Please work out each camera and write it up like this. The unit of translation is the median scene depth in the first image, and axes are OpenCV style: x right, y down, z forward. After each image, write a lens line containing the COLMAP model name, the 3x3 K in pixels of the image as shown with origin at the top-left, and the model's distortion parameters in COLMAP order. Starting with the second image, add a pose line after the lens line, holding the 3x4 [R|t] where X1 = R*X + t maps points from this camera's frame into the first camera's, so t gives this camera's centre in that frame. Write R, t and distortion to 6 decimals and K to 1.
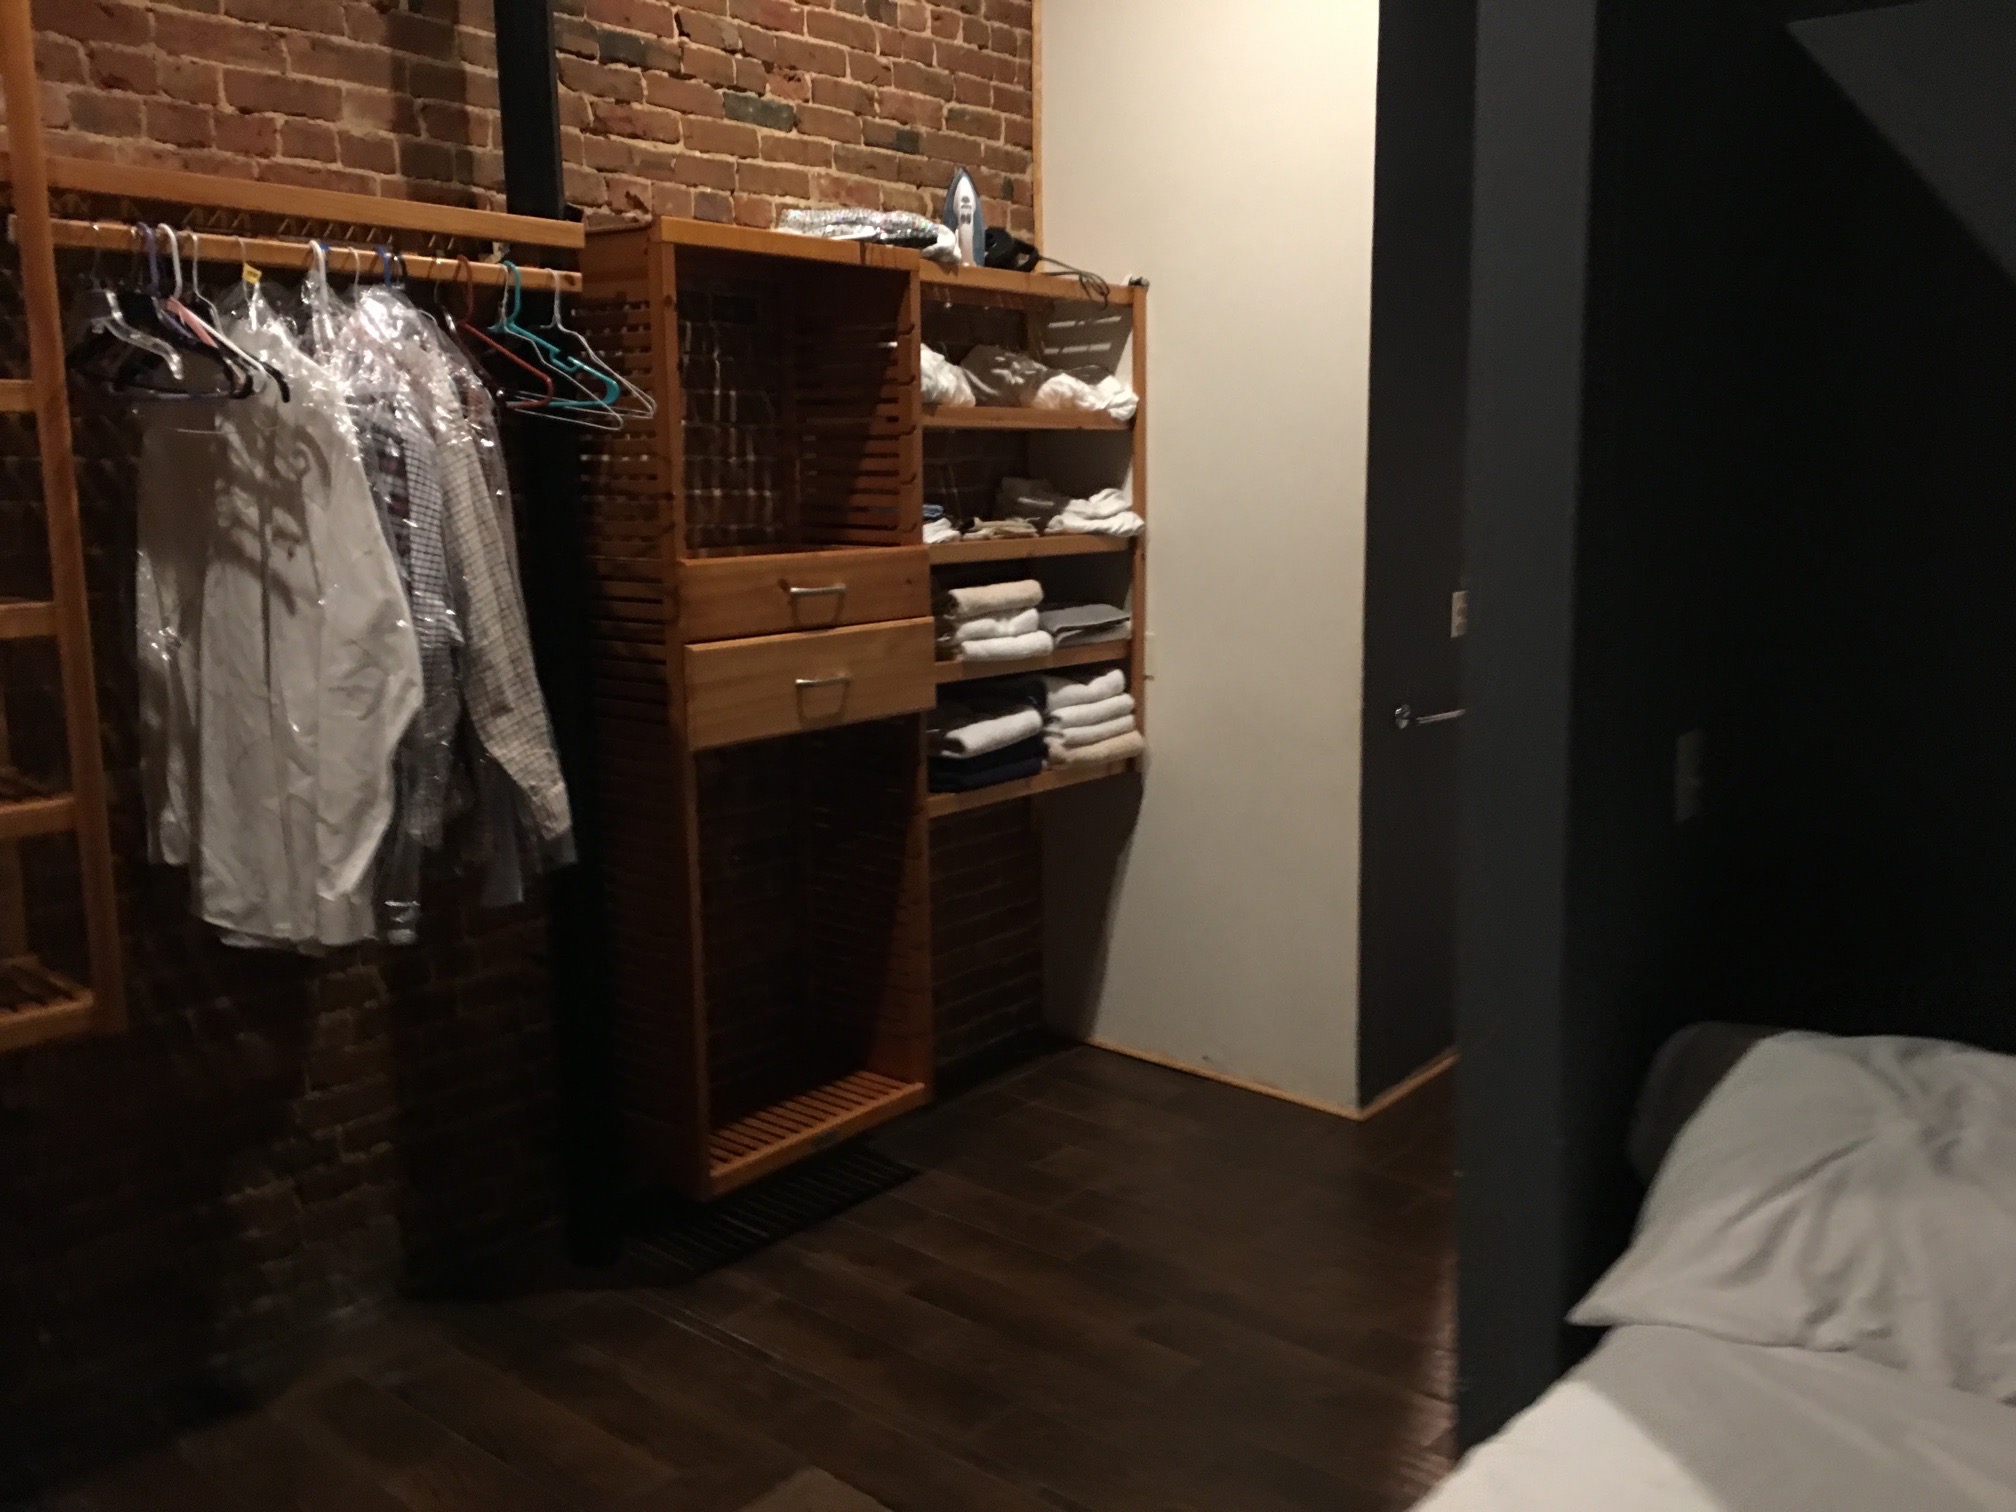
lens RADIAL K [[1643.0, 0, 1007.9], [0, 1643.0, 726.2], [0, 0, 1]] dist [0.065139, -0.086592]
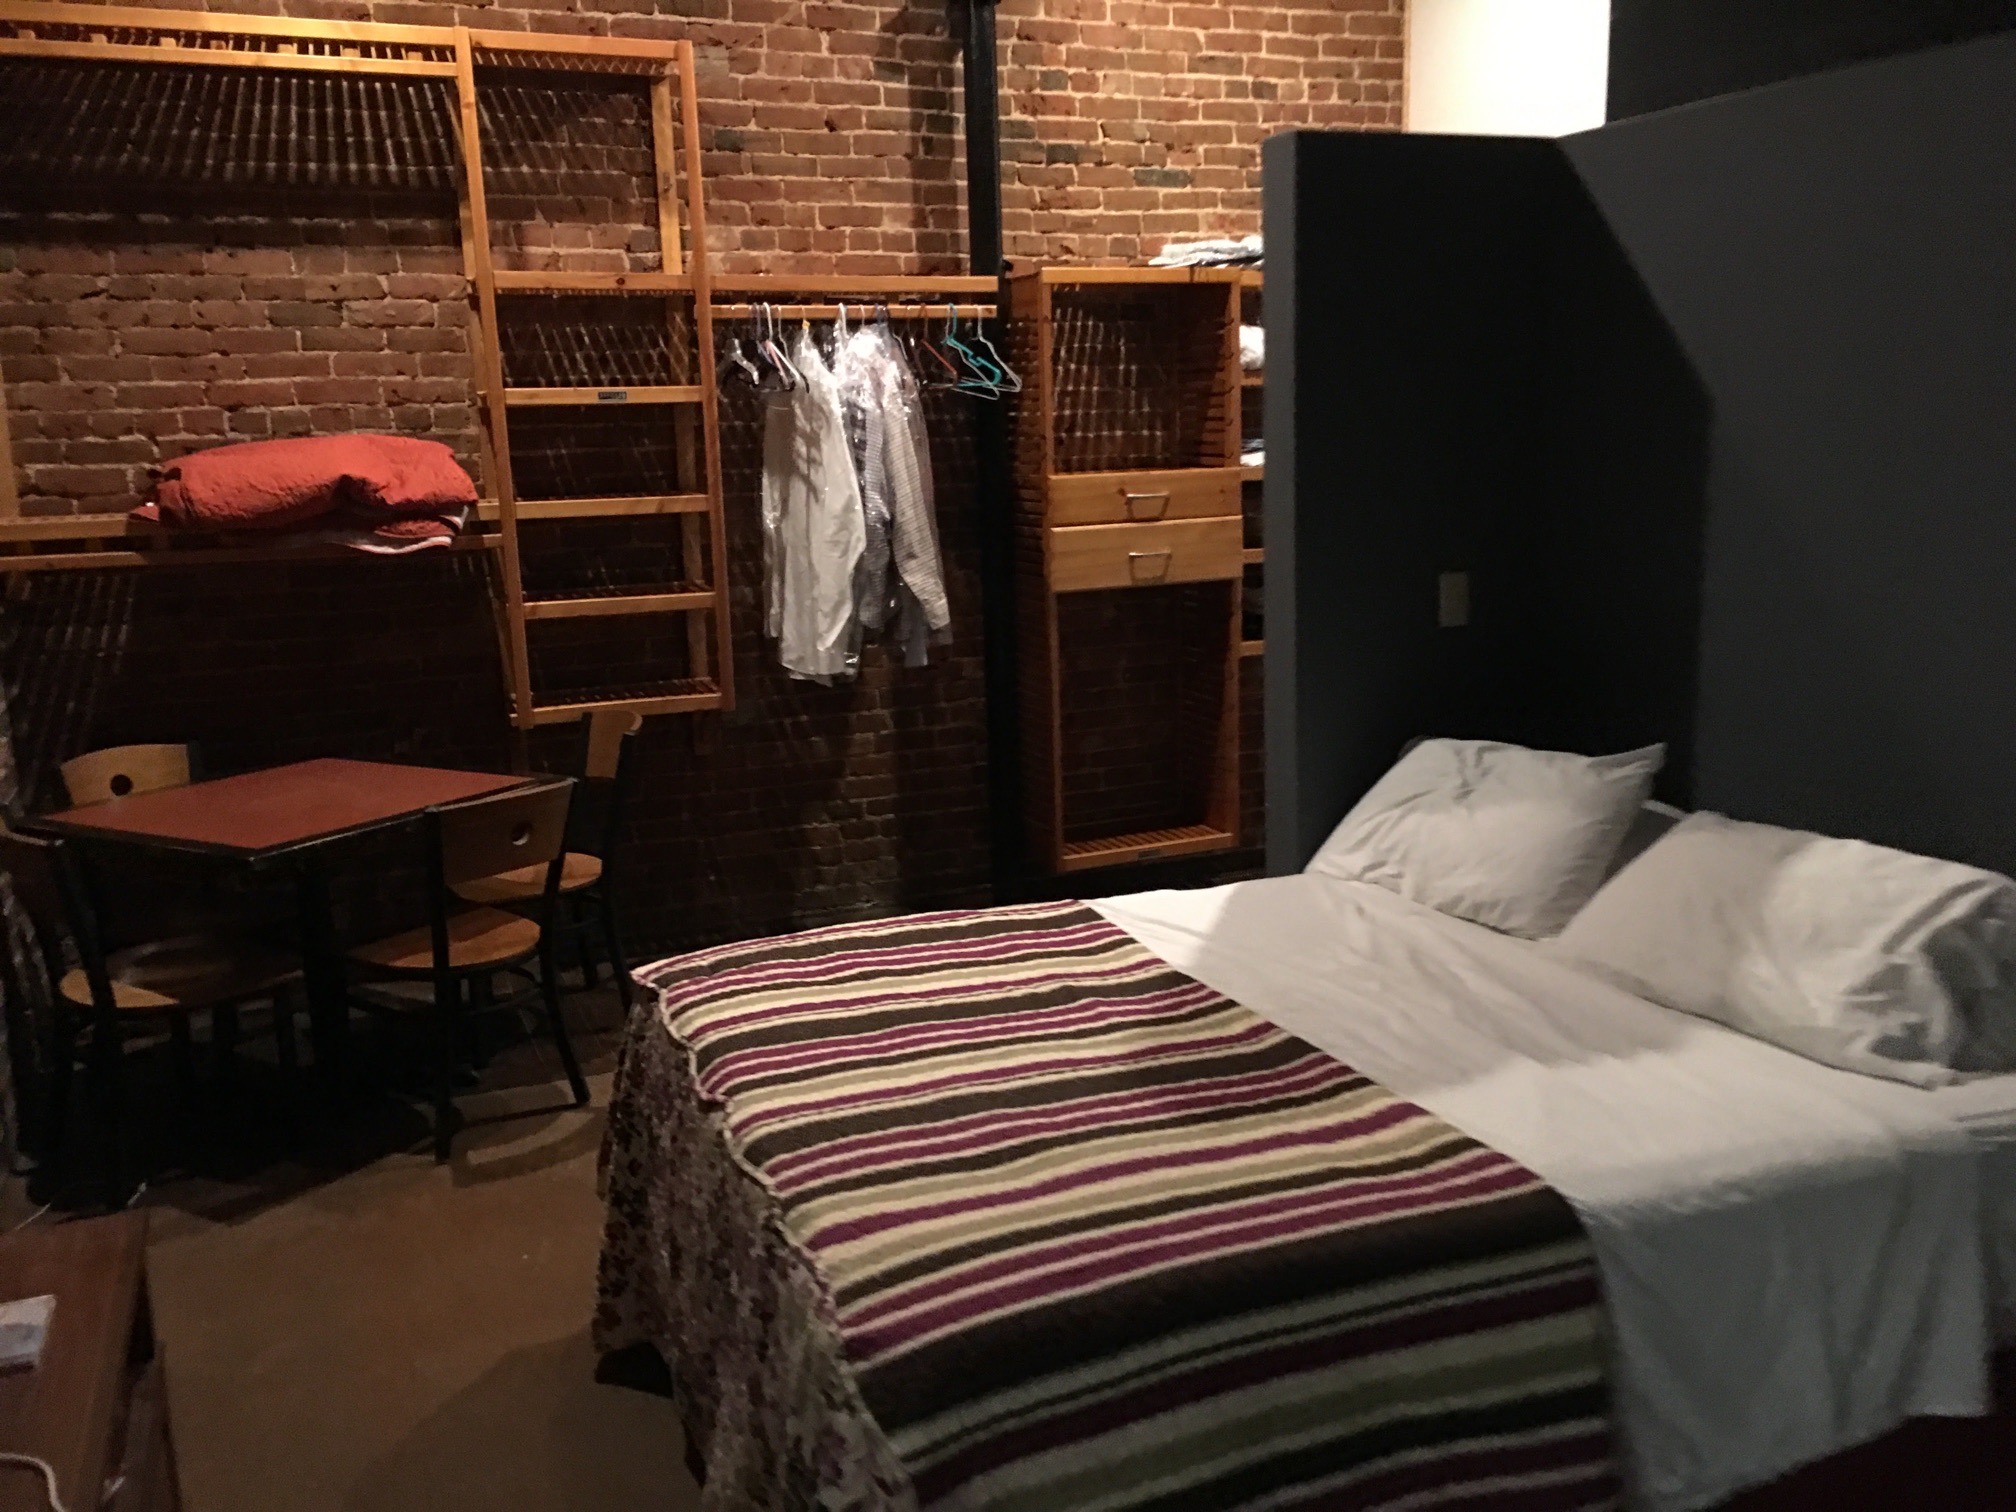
lens RADIAL K [[1643.0, 0, 1007.9], [0, 1643.0, 726.2], [0, 0, 1]] dist [0.065139, -0.086592]
pose [[0.880280, 0.069254, -0.469374, 0.574368], [-0.050936, 0.997366, 0.051630, 0.068475], [0.471713, -0.021540, 0.881489, -0.493876]]
